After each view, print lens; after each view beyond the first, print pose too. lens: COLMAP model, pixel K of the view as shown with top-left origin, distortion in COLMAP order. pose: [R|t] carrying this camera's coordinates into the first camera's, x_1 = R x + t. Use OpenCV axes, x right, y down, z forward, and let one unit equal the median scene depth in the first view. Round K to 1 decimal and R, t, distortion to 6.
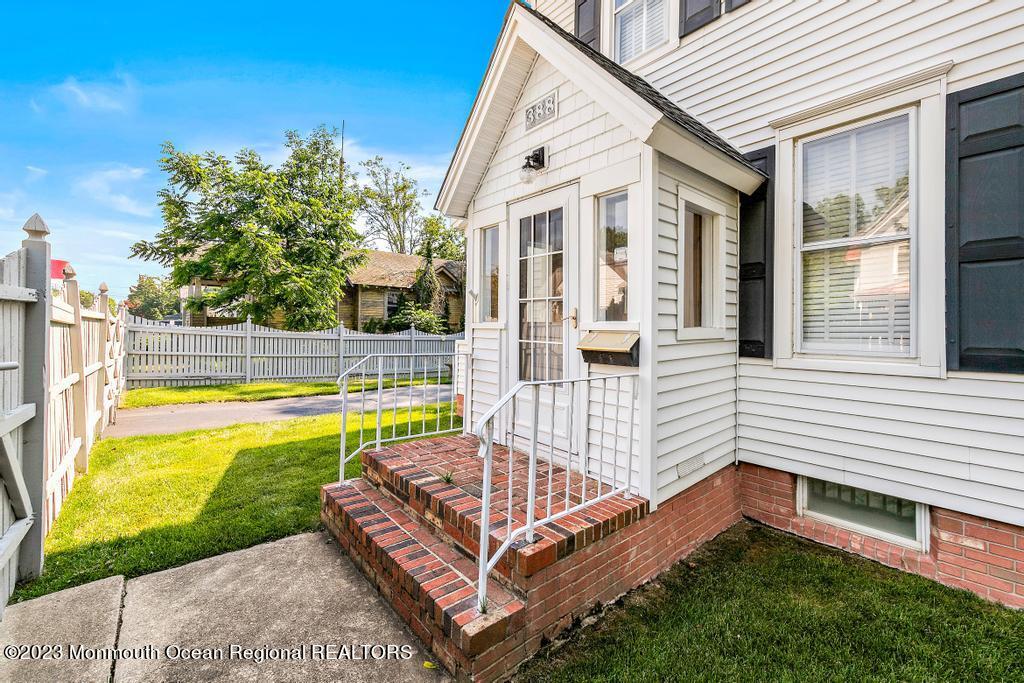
lens RADIAL K [[417.4, 0, 500.8], [0, 417.4, 321.8], [0, 0, 1]] dist [-0.003247, 0.003108]
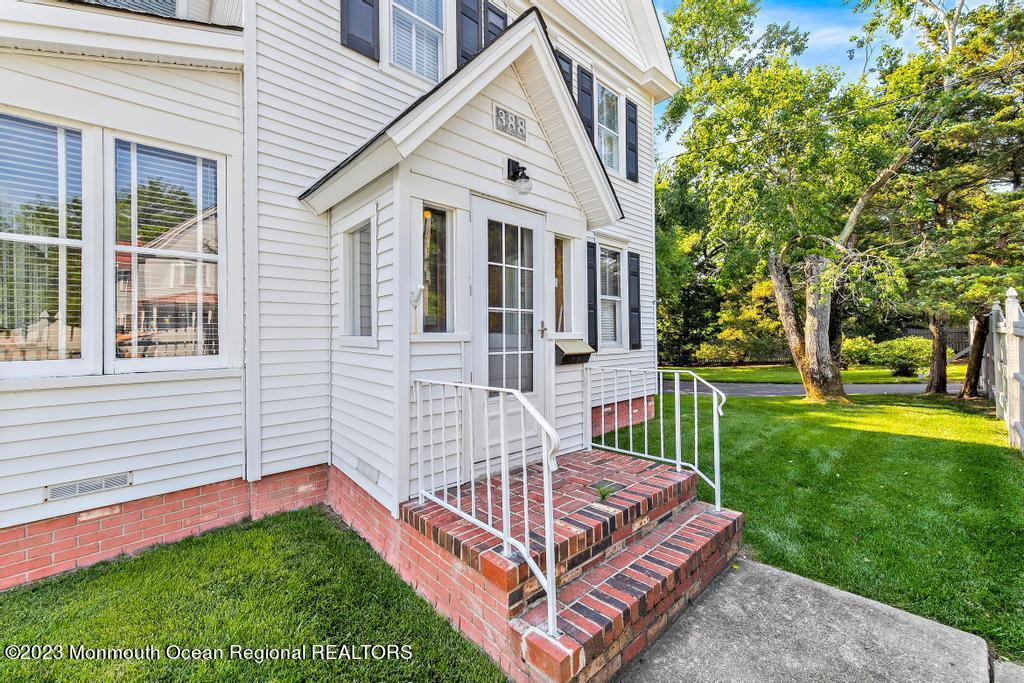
lens RADIAL K [[417.4, 0, 499.6], [0, 417.4, 332.3], [0, 0, 1]] dist [-0.003247, 0.003108]
pose [[-0.042703, -0.003042, 0.999083, -1.162850], [-0.000263, 0.999995, 0.003034, -0.005963], [-0.999088, -0.000133, -0.042704, 1.372638]]
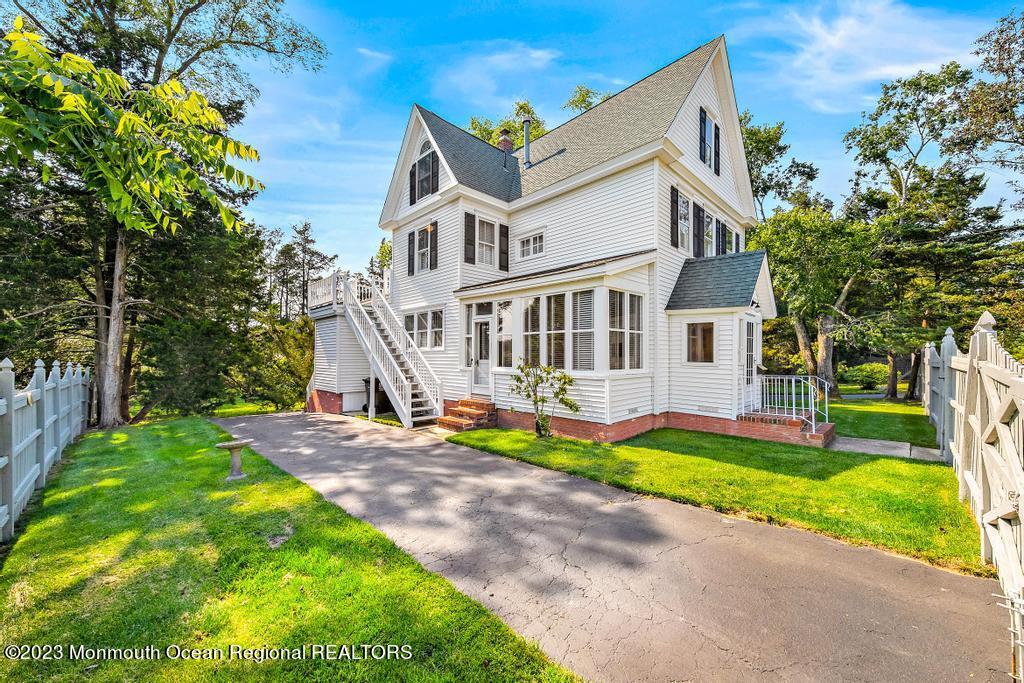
lens RADIAL K [[370.9, 0, 529.3], [0, 370.9, 356.4], [0, 0, 1]] dist [0.000798, -0.000063]
pose [[-0.084342, -0.014163, 0.996336, -2.844864], [-0.015886, 0.999791, 0.012867, -0.058325], [-0.996310, -0.014742, -0.084549, 3.392030]]
